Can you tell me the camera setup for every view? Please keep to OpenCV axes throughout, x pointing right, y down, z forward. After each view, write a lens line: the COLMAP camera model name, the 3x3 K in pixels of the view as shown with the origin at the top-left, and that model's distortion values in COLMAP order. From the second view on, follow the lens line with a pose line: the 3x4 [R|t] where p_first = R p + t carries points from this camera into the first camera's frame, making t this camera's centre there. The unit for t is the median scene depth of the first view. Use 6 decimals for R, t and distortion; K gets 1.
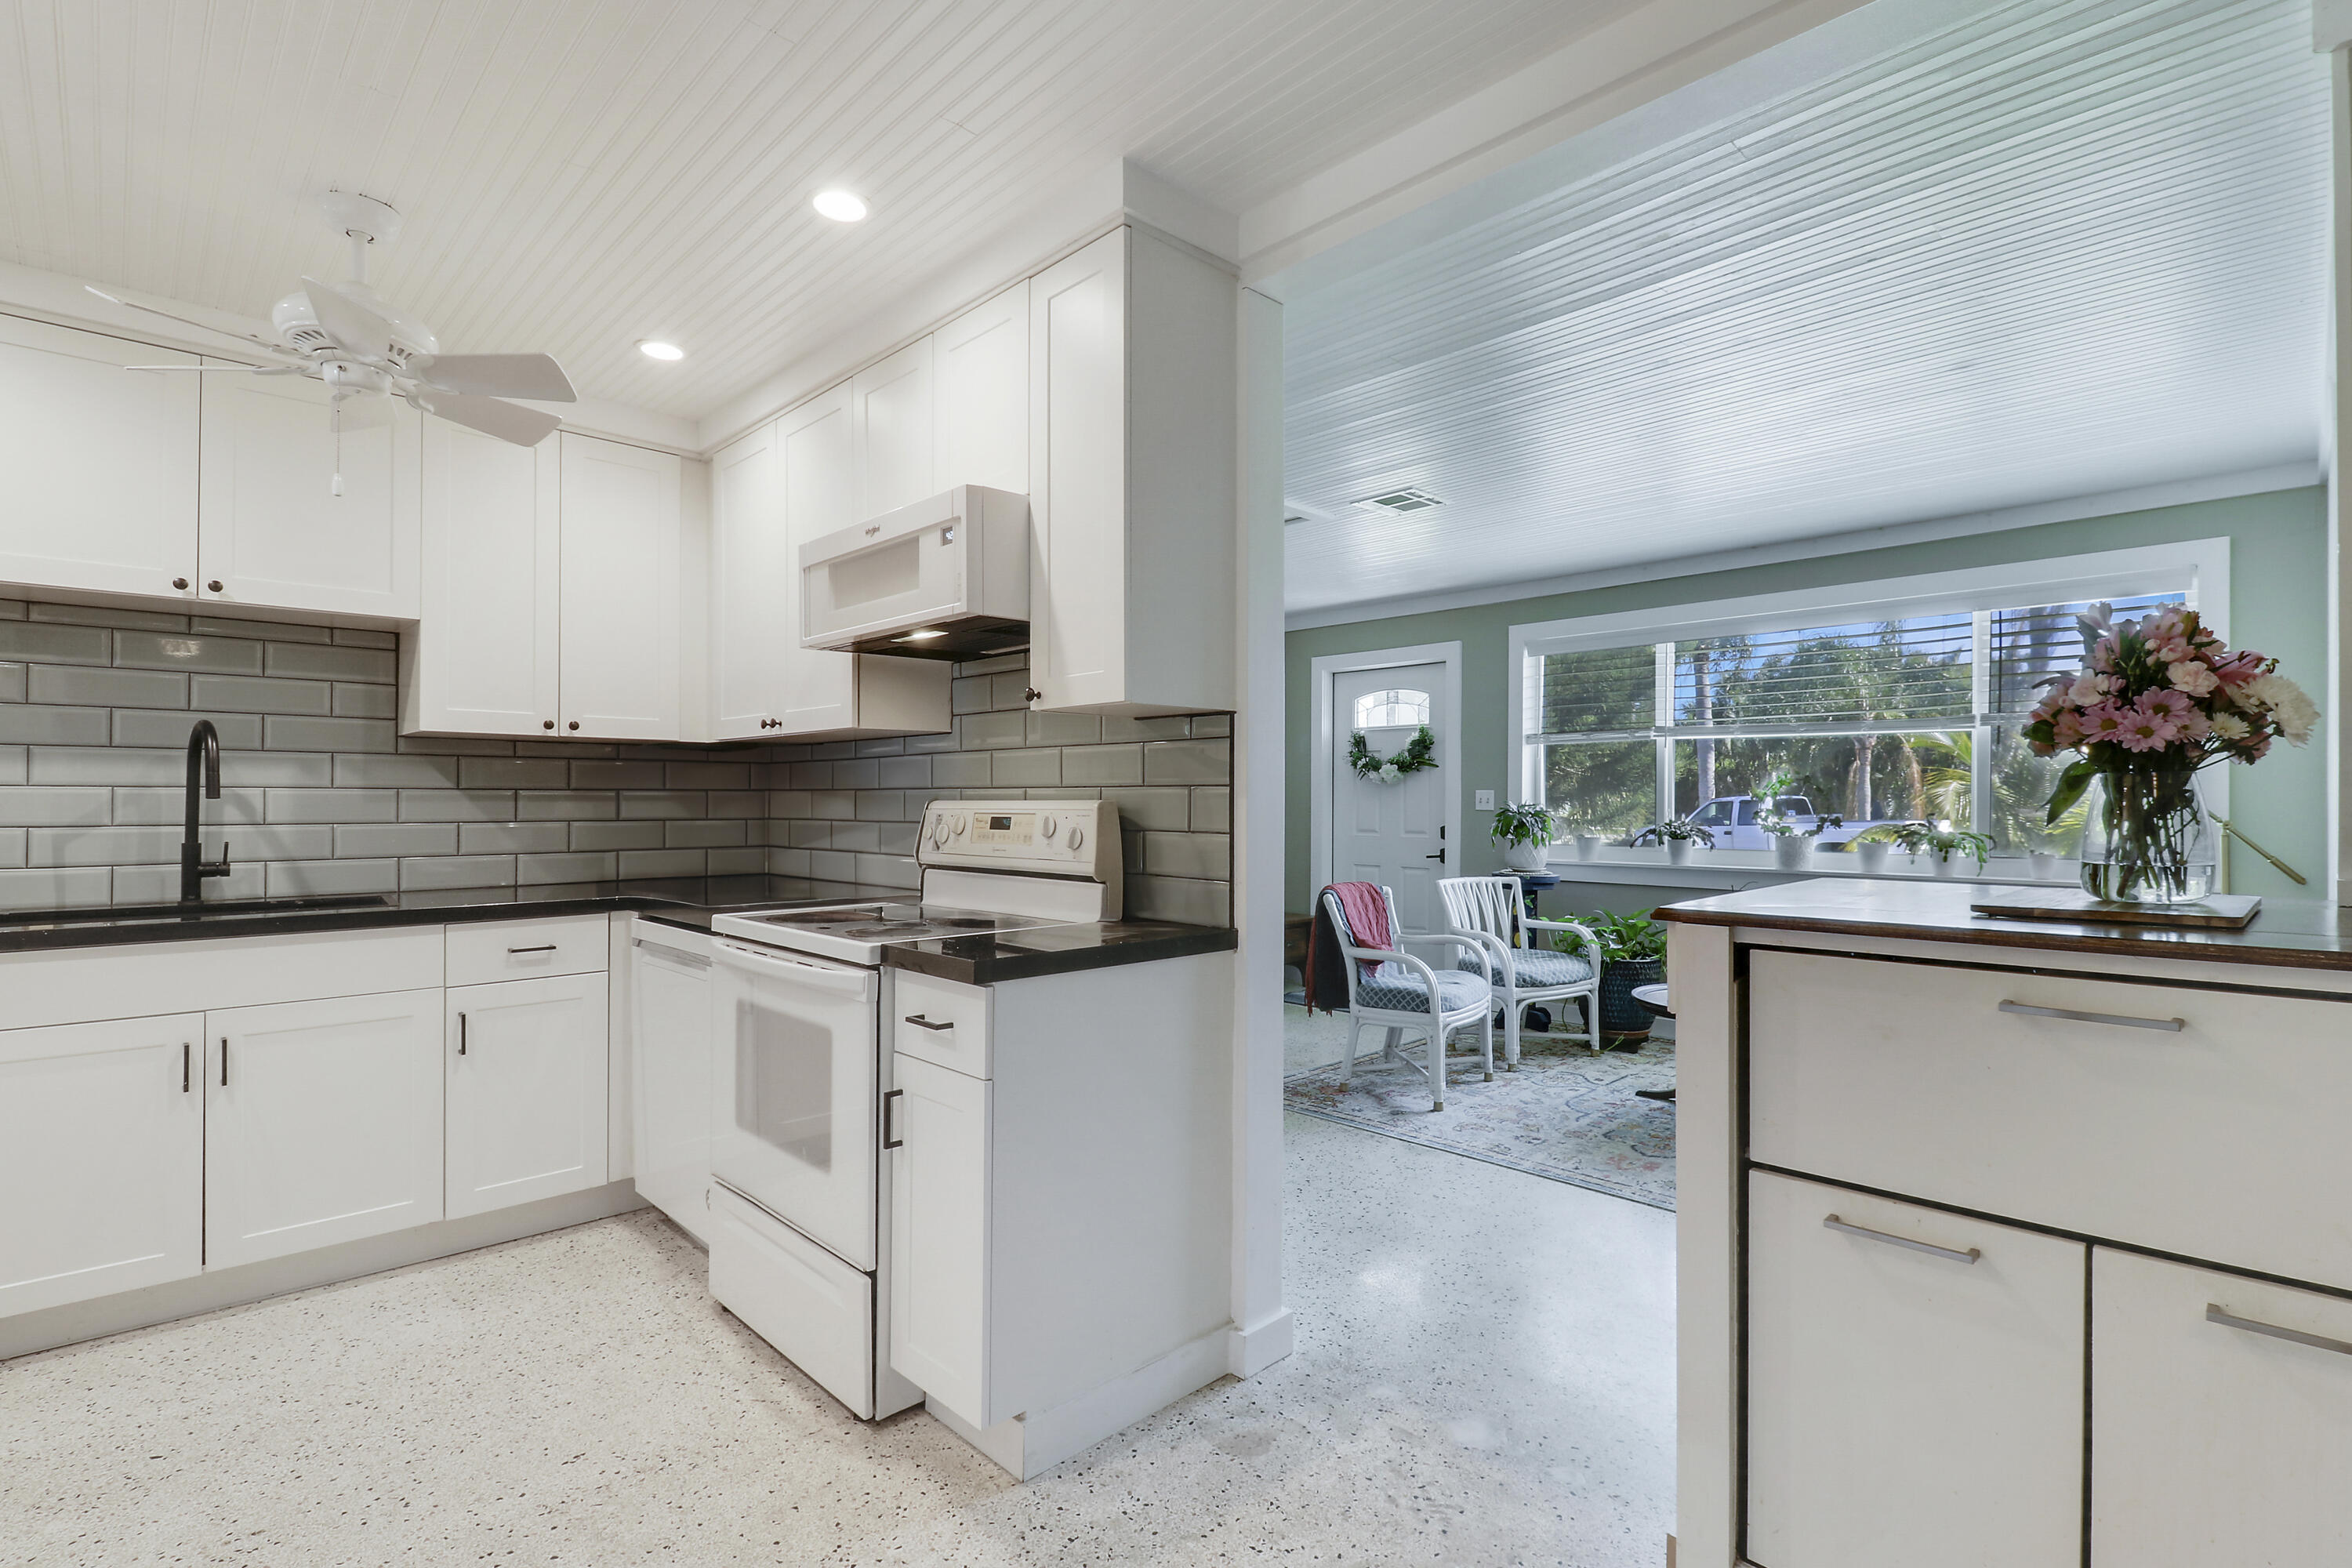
lens RADIAL K [[1130.6, 0, 1225.3], [0, 1130.6, 777.2], [0, 0, 1]] dist [0.002600, -0.012086]
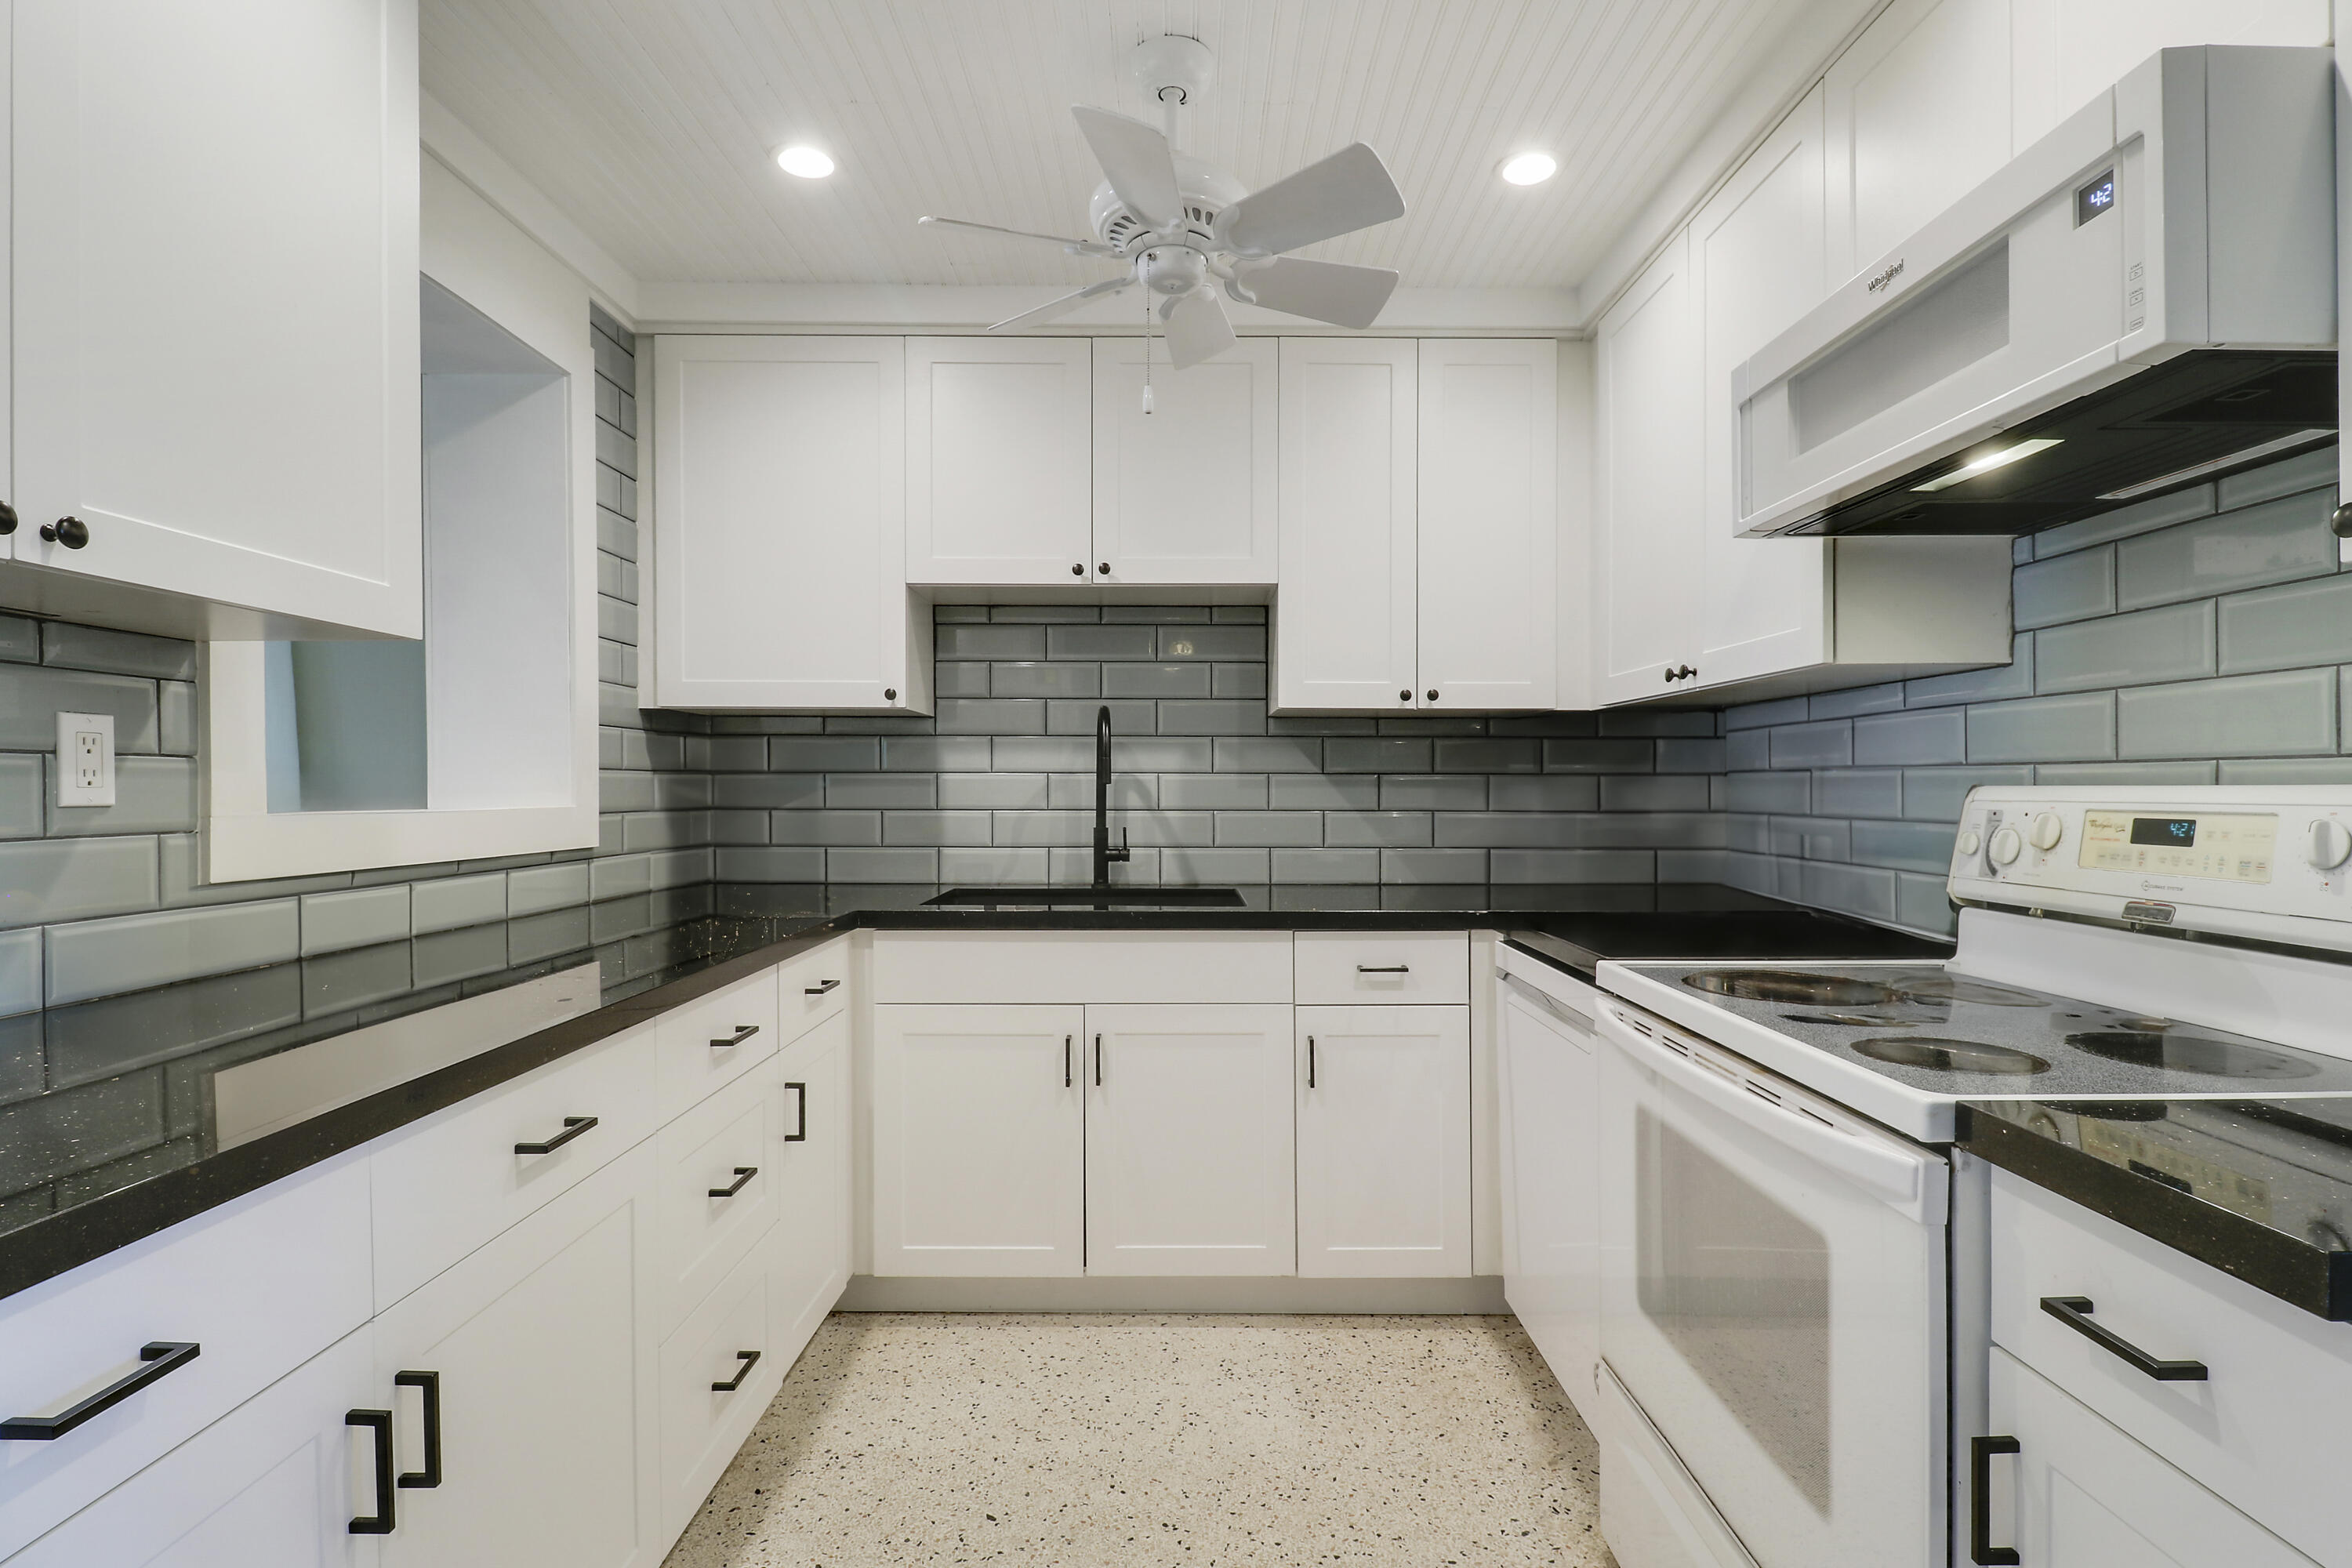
lens RADIAL K [[1167.8, 0, 1176.0], [0, 1167.8, 784.0], [0, 0, 1]] dist [0.024089, -0.000187]
pose [[0.713000, -0.000591, -0.701164, -0.134910], [0.011490, 0.999875, 0.010841, 0.008795], [0.701070, -0.015786, 0.712917, 0.309494]]
